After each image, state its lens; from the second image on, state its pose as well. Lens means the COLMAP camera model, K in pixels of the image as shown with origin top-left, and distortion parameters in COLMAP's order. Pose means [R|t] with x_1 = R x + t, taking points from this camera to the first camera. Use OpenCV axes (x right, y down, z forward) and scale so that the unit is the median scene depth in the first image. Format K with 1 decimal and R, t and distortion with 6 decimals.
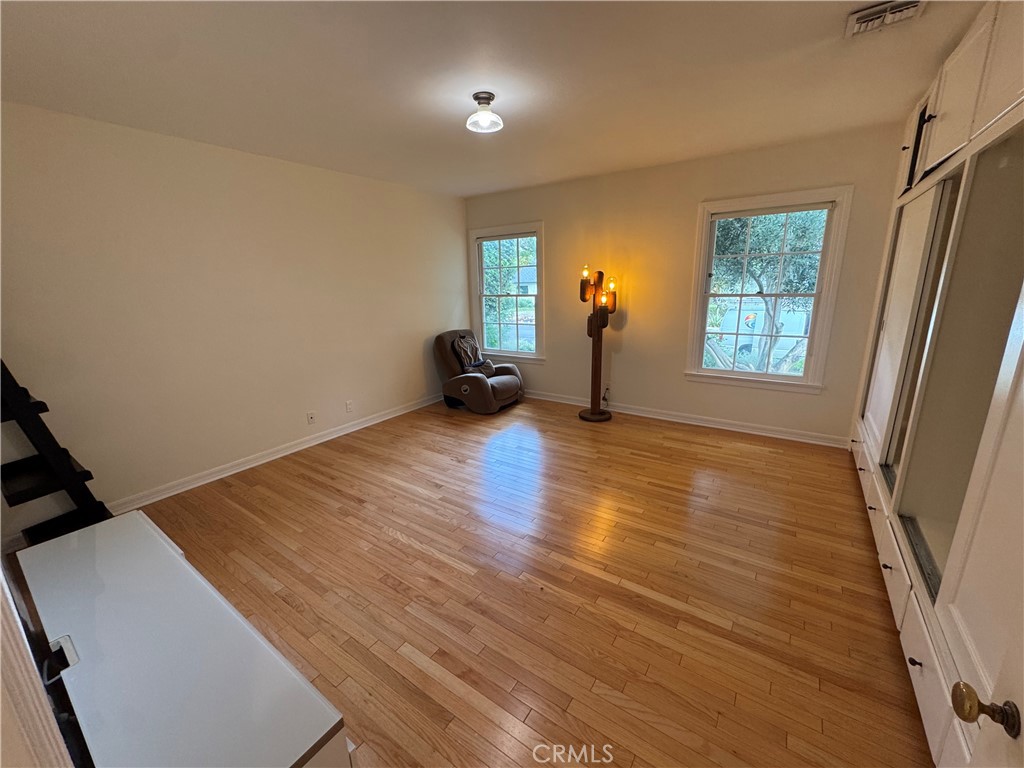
lens RADIAL K [[410.2, 0, 511.7], [0, 410.2, 382.3], [0, 0, 1]] dist [-0.002204, 0.000225]
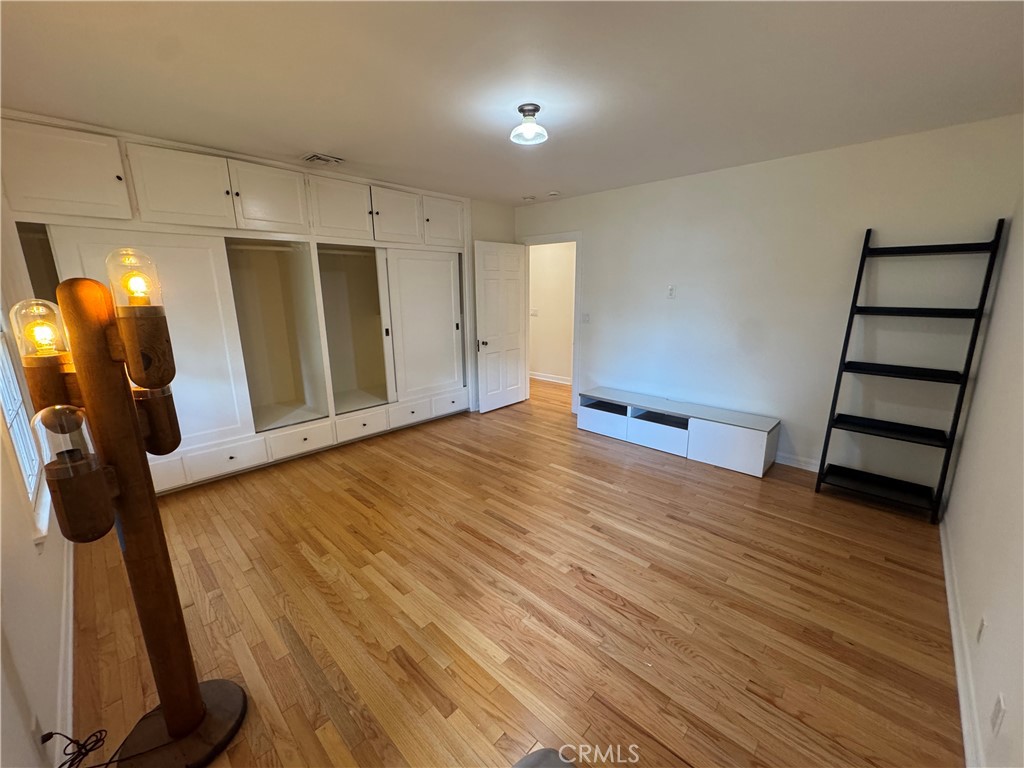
lens RADIAL K [[410.2, 0, 513.6], [0, 410.2, 381.7], [0, 0, 1]] dist [-0.002204, 0.000225]
pose [[-0.987279, -0.001855, 0.158985, -0.128882], [0.070610, 0.890801, 0.448874, -0.377110], [-0.142457, 0.454390, -0.879338, 1.474738]]
